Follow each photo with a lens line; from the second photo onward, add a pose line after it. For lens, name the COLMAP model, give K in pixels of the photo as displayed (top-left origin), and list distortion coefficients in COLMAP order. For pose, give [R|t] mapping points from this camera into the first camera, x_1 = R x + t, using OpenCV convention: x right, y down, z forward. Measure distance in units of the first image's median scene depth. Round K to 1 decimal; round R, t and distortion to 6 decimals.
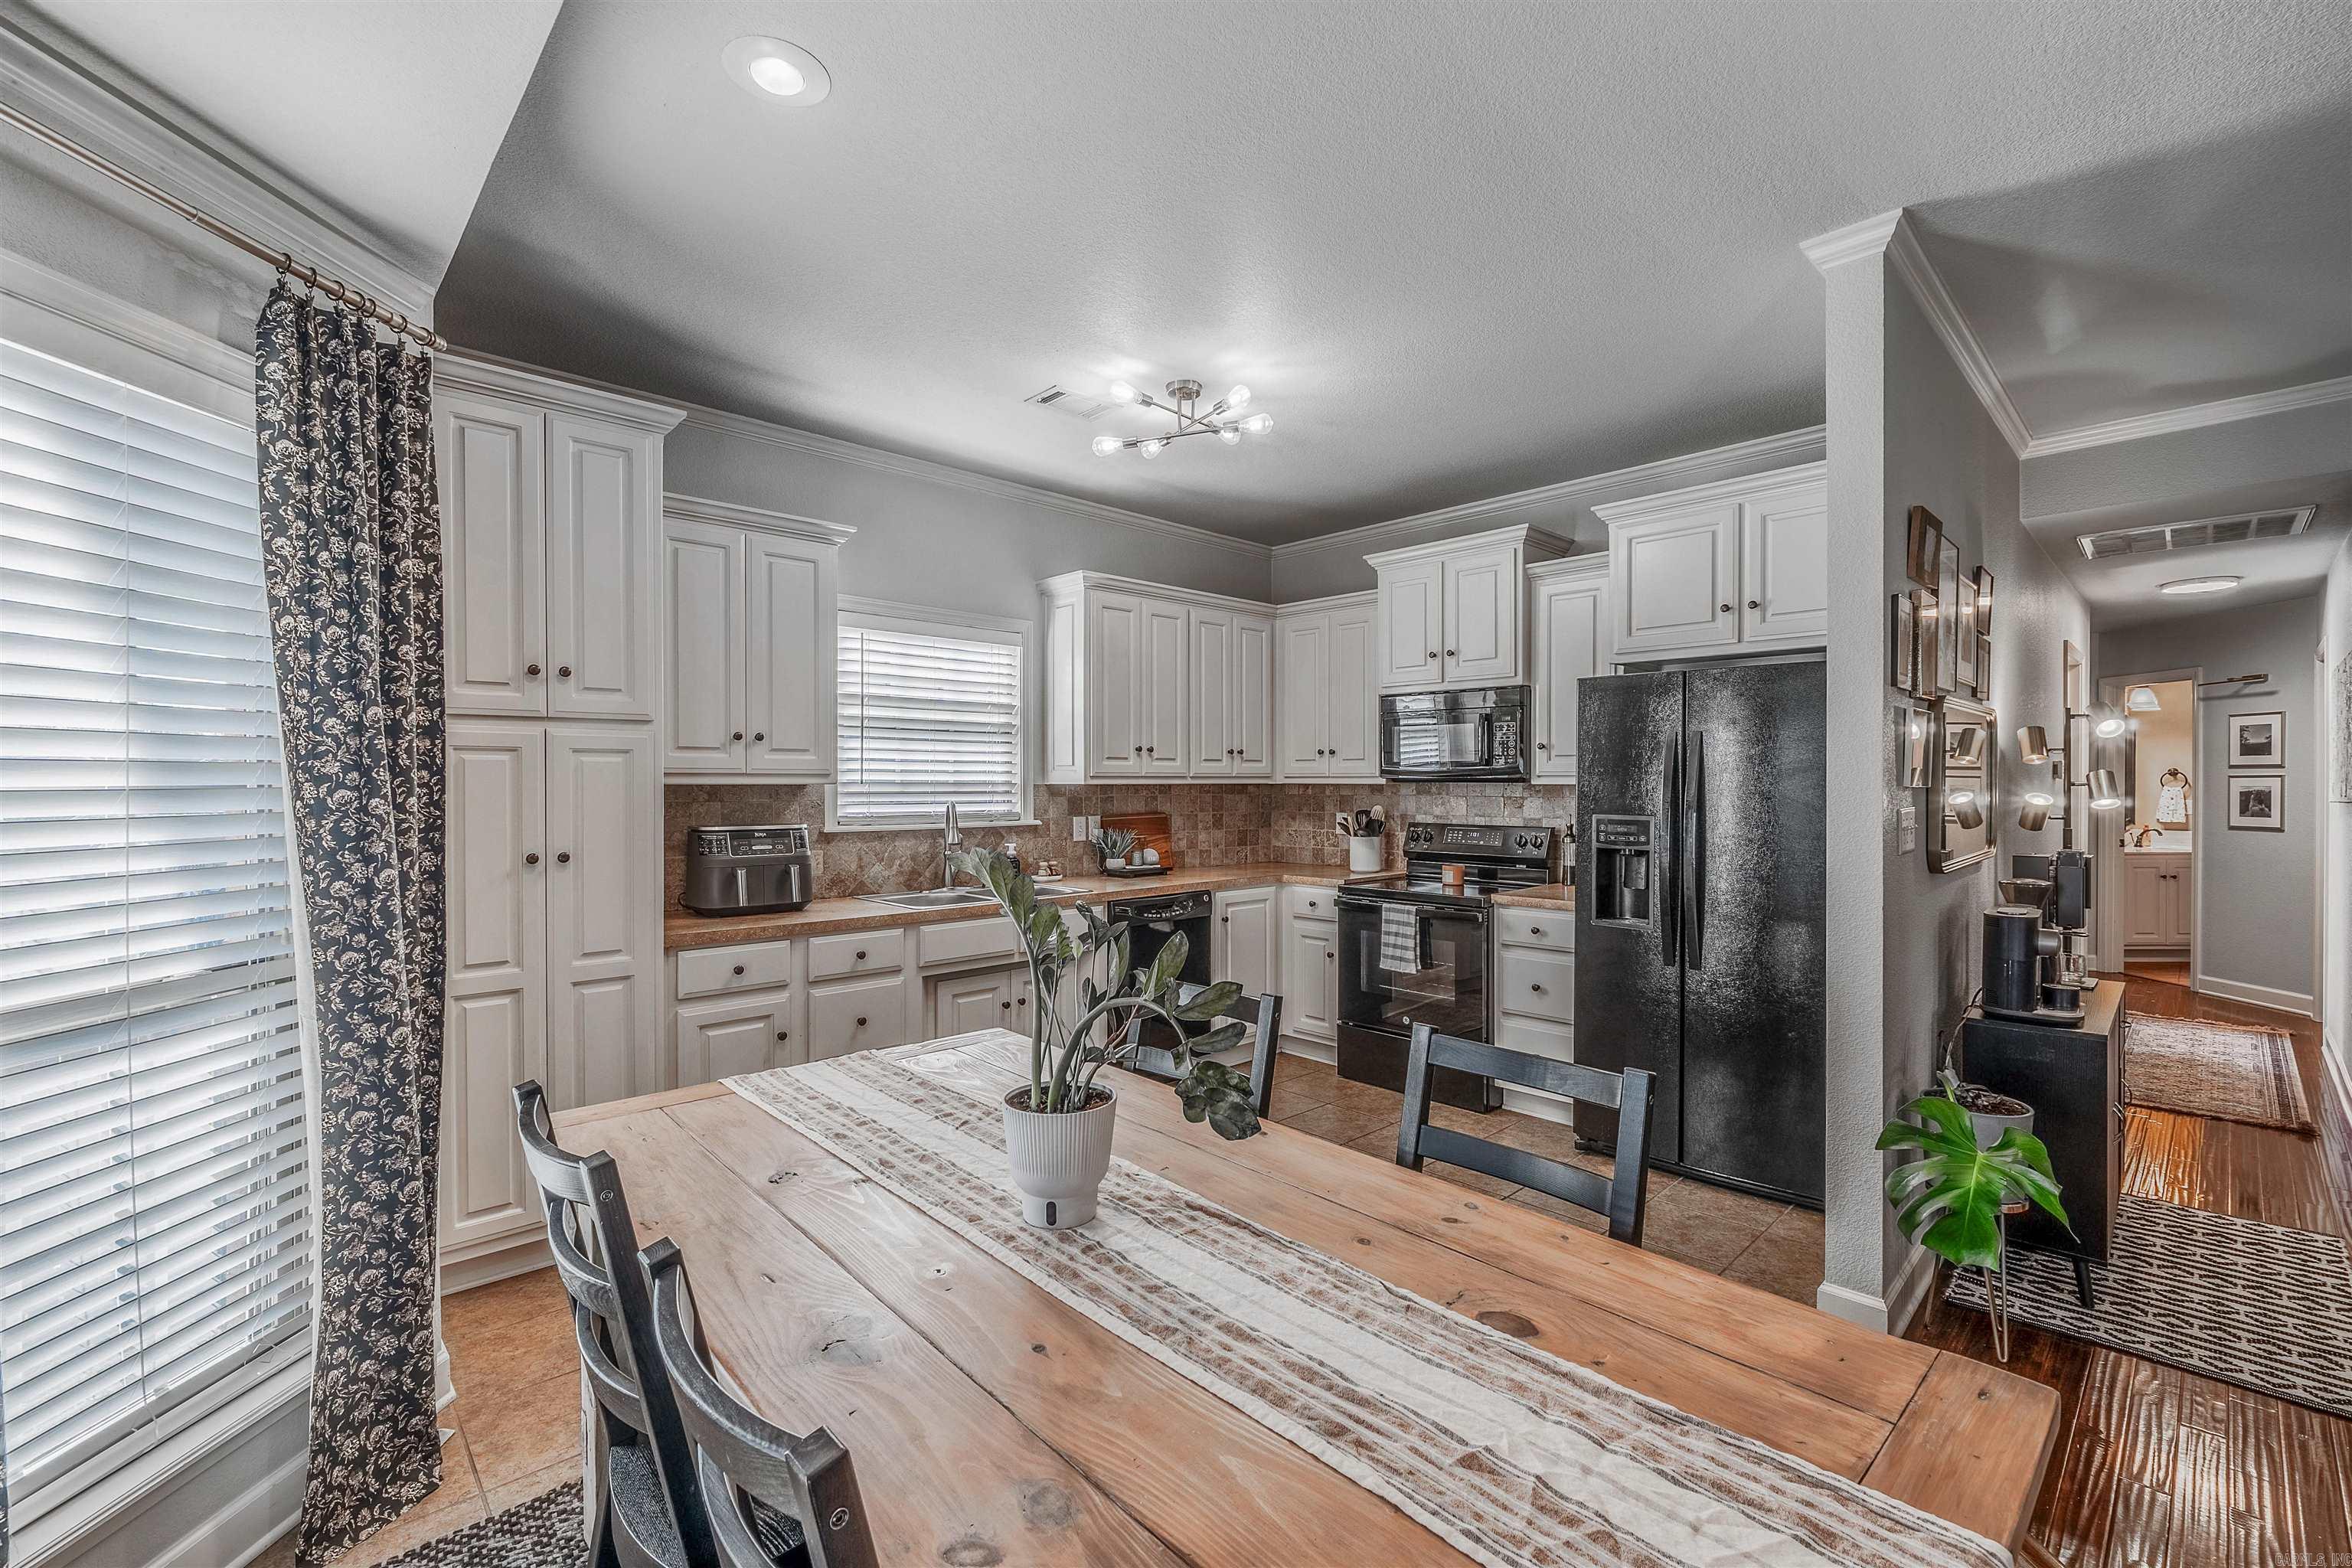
lens RADIAL K [[994.5, 0, 1190.6], [0, 994.5, 778.1], [0, 0, 1]] dist [-0.005062, -0.000302]
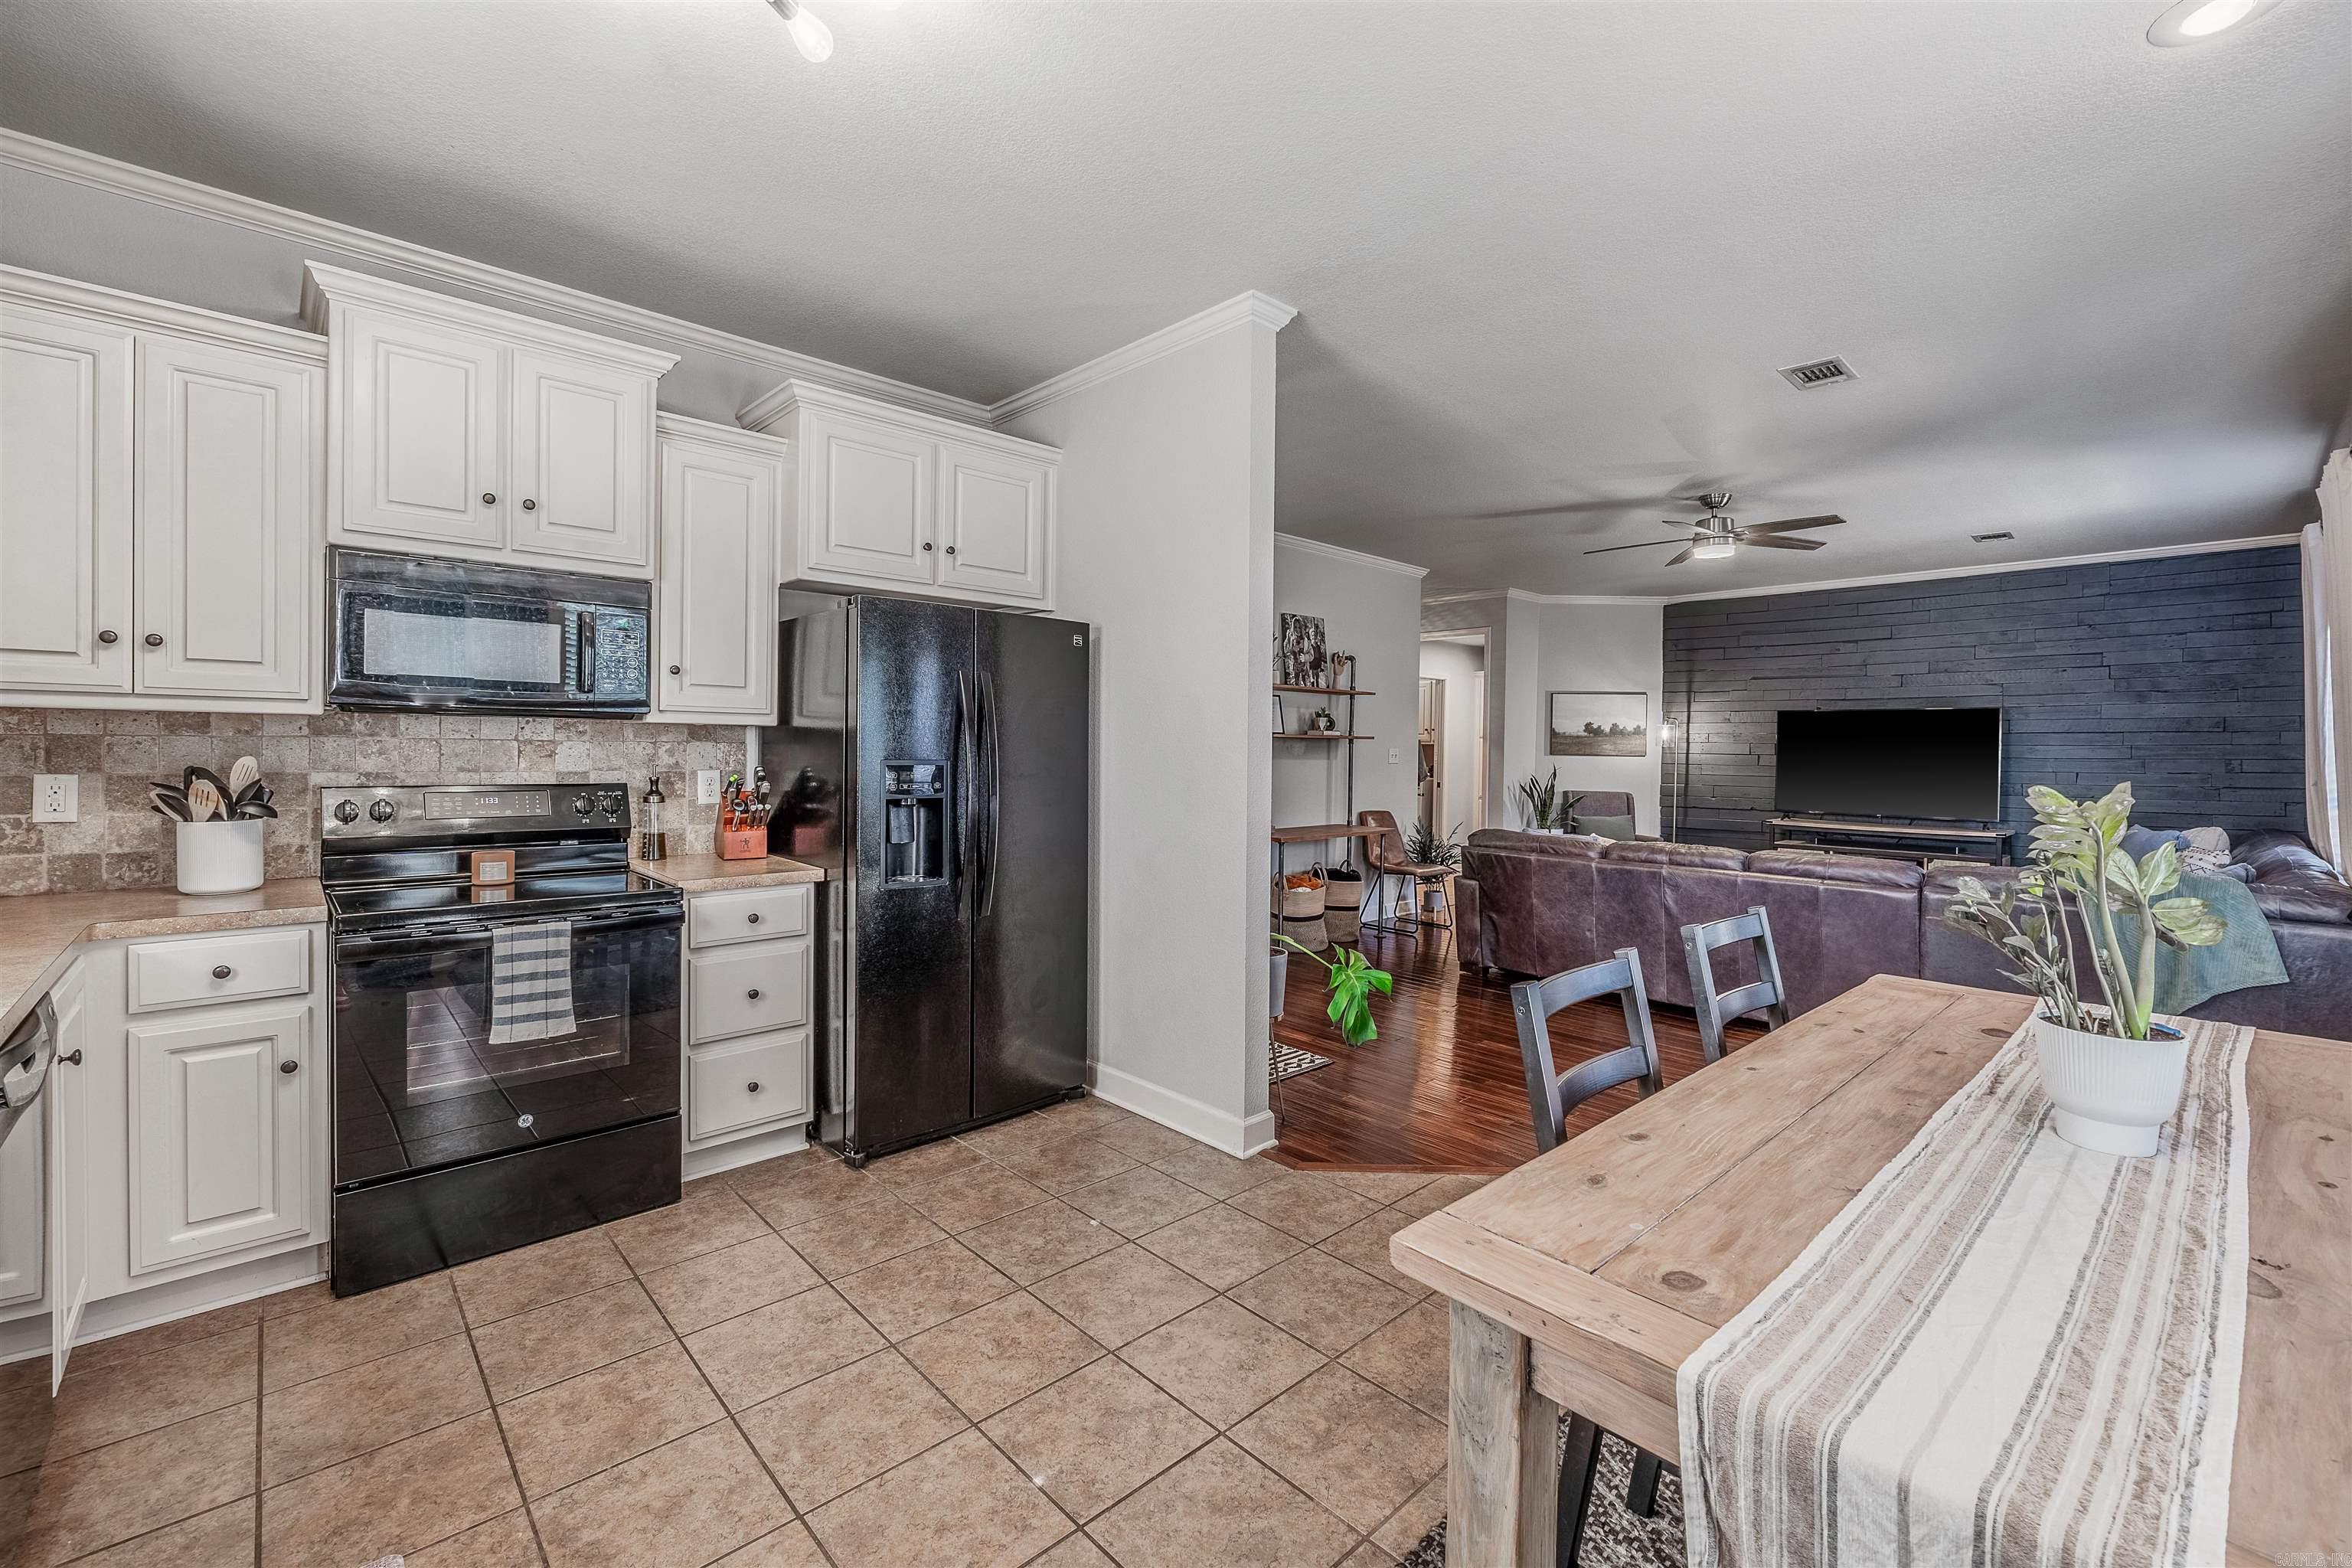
lens RADIAL K [[980.2, 0, 1185.6], [0, 980.2, 760.0], [0, 0, 1]] dist [-0.010312, -0.000475]
pose [[0.011733, -0.013993, 0.999833, -0.364521], [-0.016037, 0.999771, 0.014181, 0.018090], [-0.999803, -0.016201, 0.011506, 0.635543]]
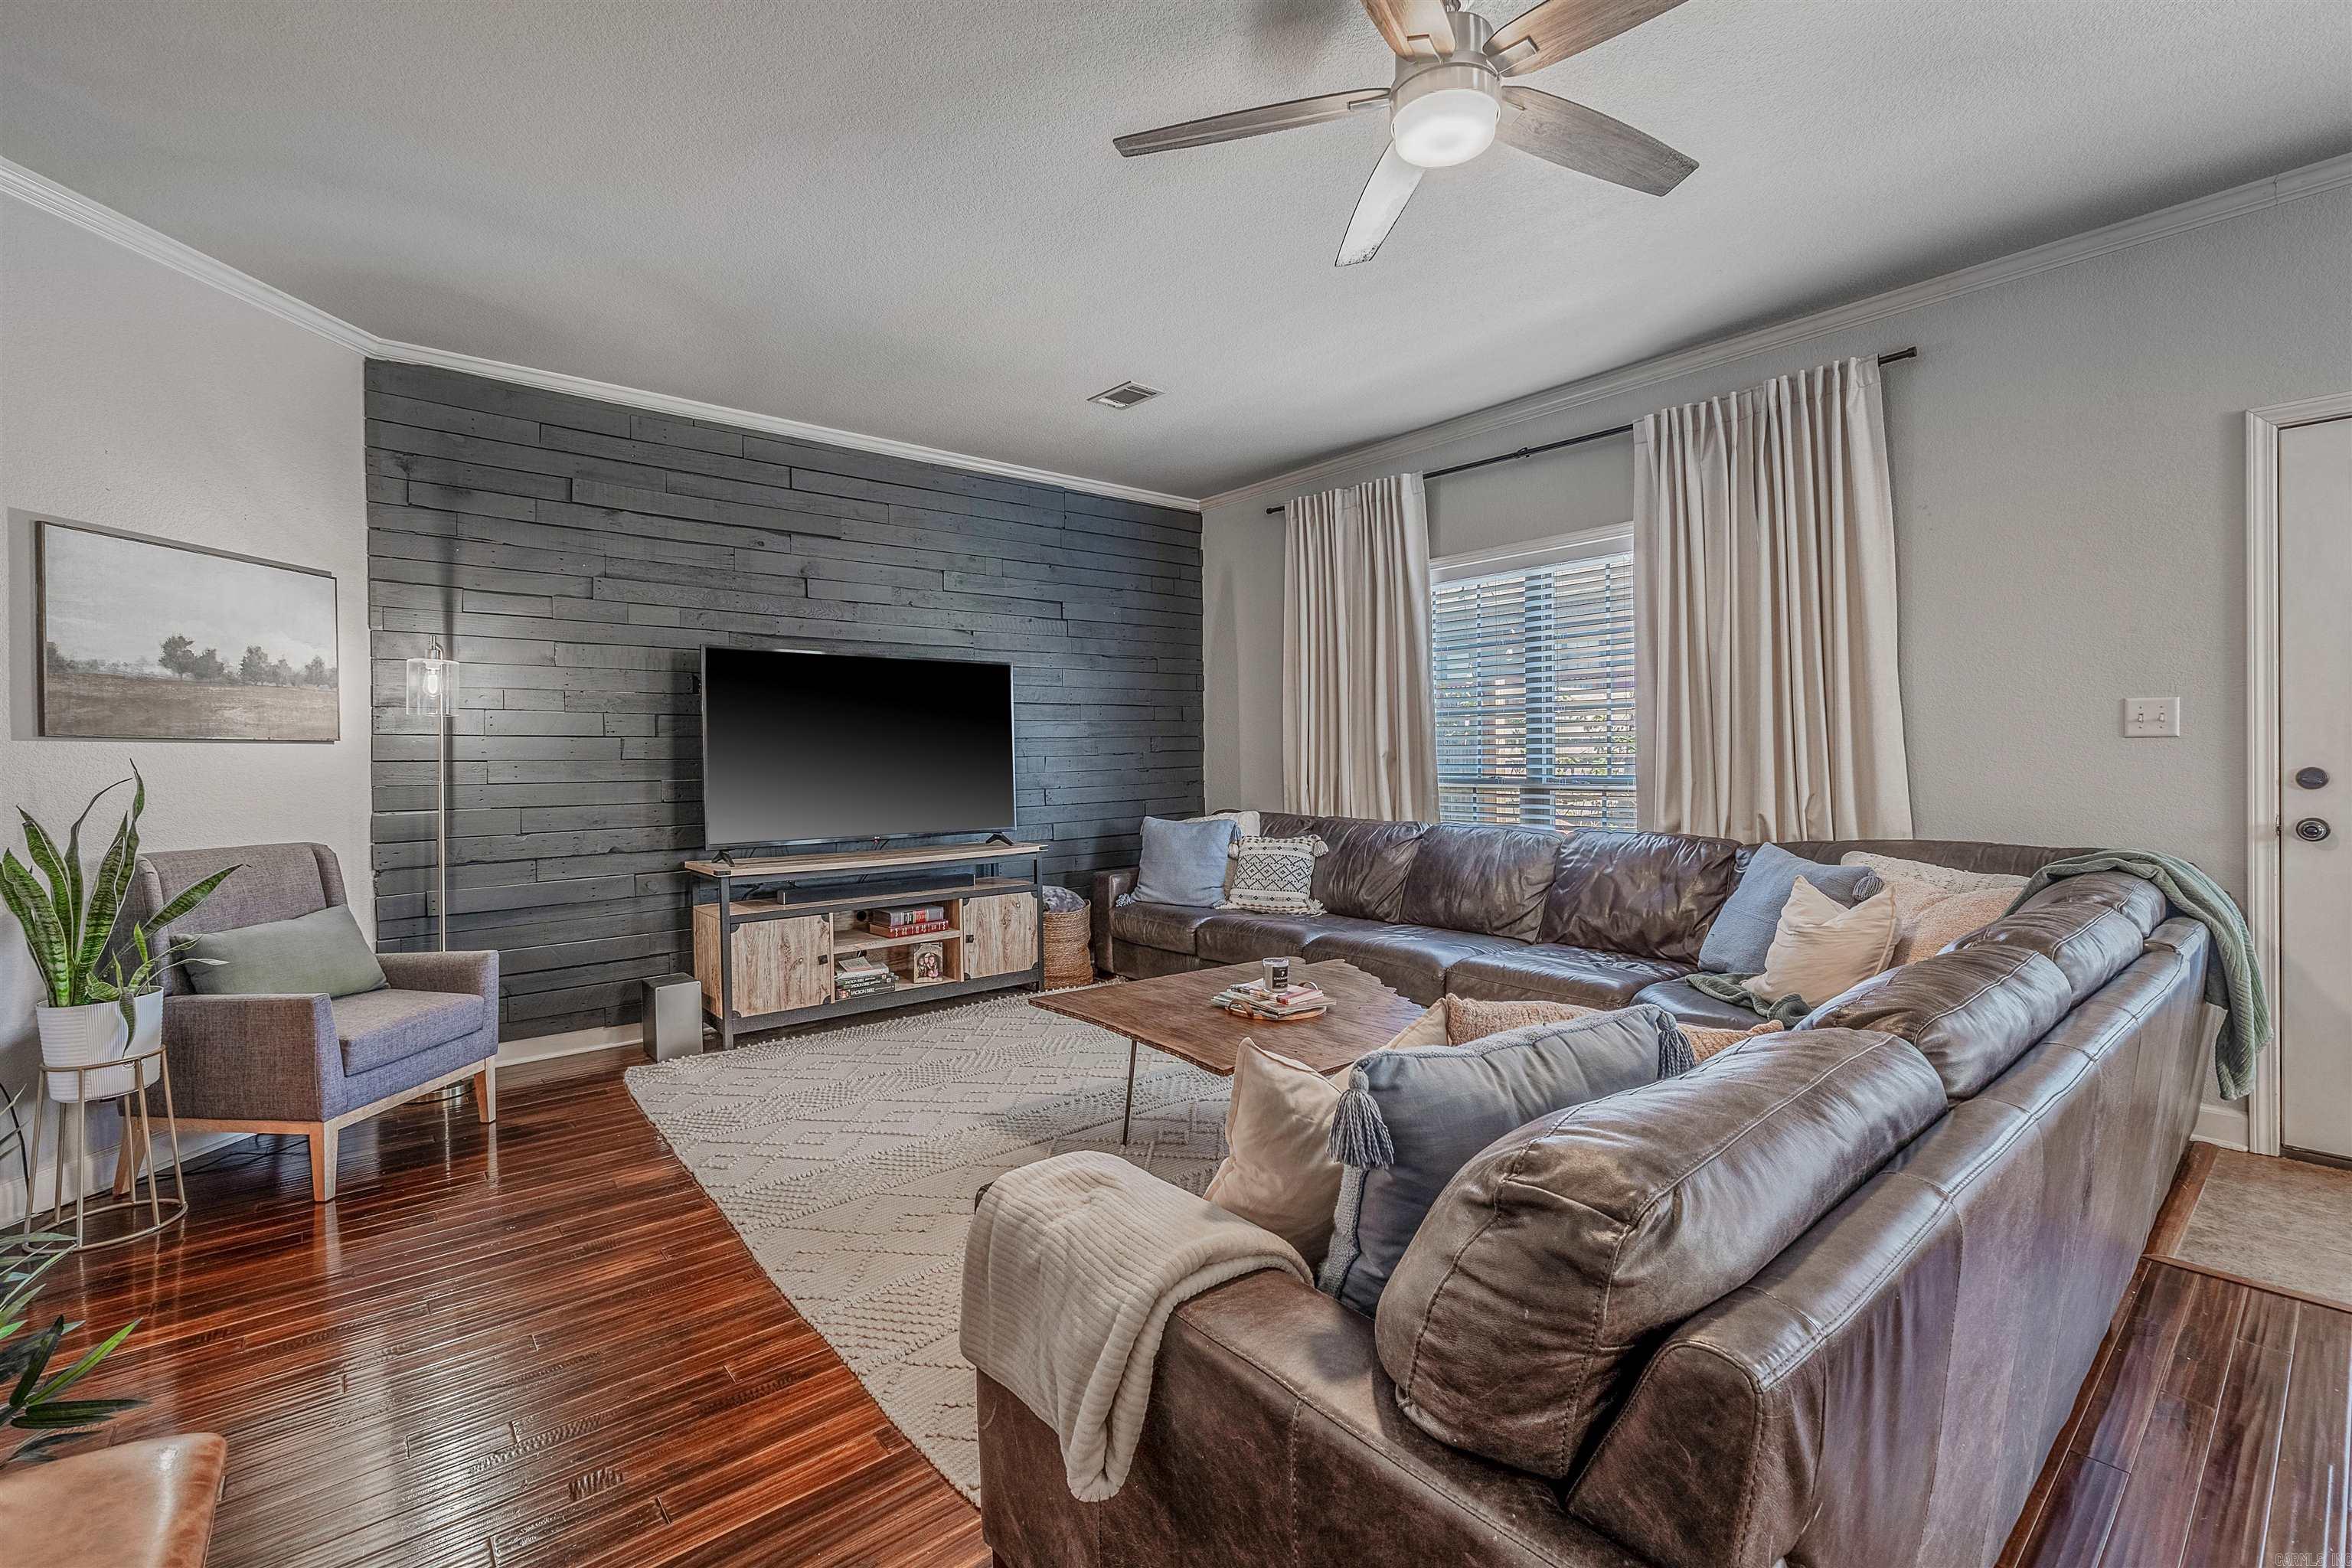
lens RADIAL K [[1020.6, 0, 1175.7], [0, 1020.6, 763.9], [0, 0, 1]] dist [-0.004675, -0.000504]
pose [[-0.997941, 0.013651, 0.062663, 1.068617], [0.013654, 0.999907, -0.000388, 0.051902], [-0.062662, 0.000468, -0.998035, 0.444291]]
